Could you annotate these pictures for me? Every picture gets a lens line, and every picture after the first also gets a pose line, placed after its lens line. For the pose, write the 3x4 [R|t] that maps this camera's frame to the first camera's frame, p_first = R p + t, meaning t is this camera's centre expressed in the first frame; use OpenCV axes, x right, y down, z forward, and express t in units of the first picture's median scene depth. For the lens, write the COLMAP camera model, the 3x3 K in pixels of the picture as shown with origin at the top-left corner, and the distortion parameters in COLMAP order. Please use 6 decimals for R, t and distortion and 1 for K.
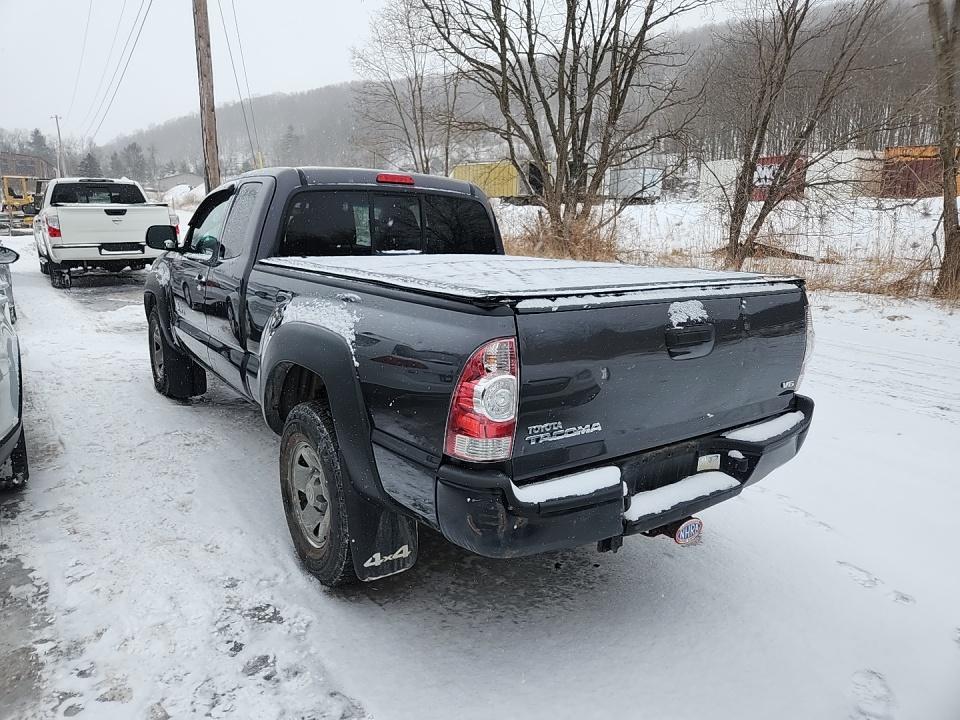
lens RADIAL K [[658.3, 0, 480.0], [0, 658.3, 360.0], [0, 0, 1]] dist [0.094734, -0.090681]
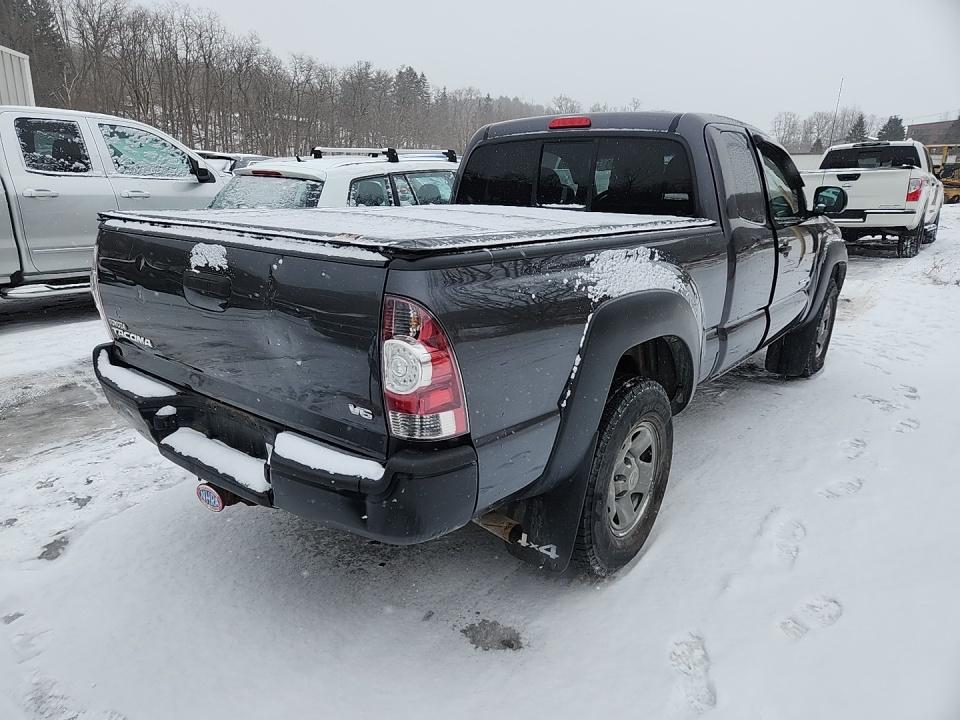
lens RADIAL K [[657.2, 0, 467.0], [0, 657.2, 369.3], [0, 0, 1]] dist [0.085170, -0.079122]
pose [[0.252971, 0.249767, -0.934678, 1.169379], [-0.202982, 0.958301, 0.201142, -0.162966], [0.945941, 0.138839, 0.293120, 1.002385]]
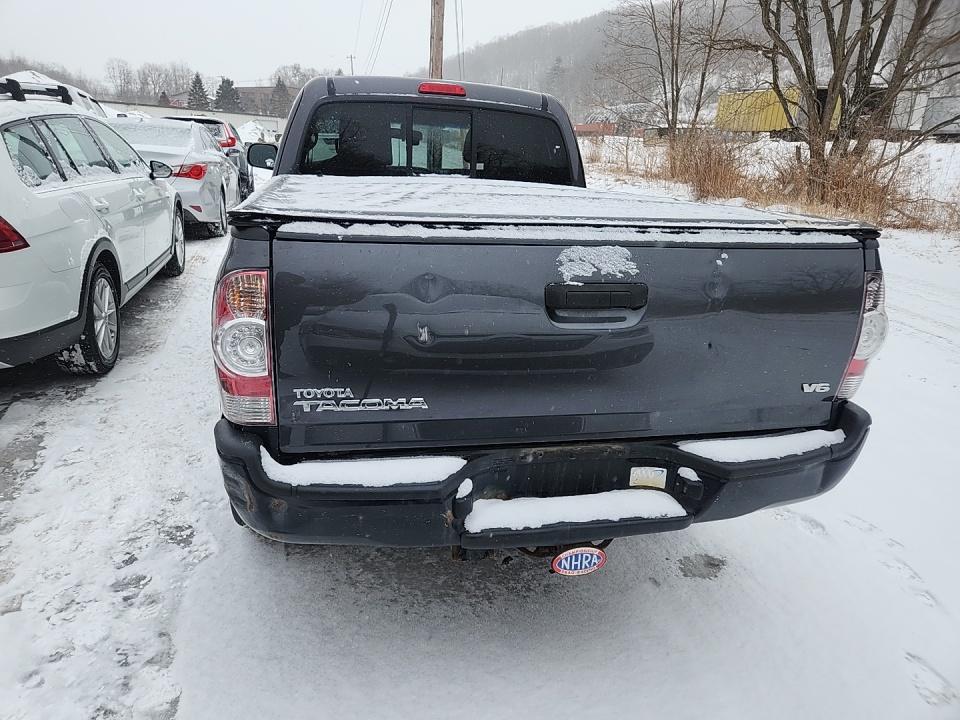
lens RADIAL K [[657.2, 0, 467.0], [0, 657.2, 369.3], [0, 0, 1]] dist [0.085170, -0.079122]
pose [[0.920588, 0.141766, -0.363896, 0.419781], [-0.104828, 0.987293, 0.119432, -0.027517], [0.376203, -0.071801, 0.923751, 0.278952]]
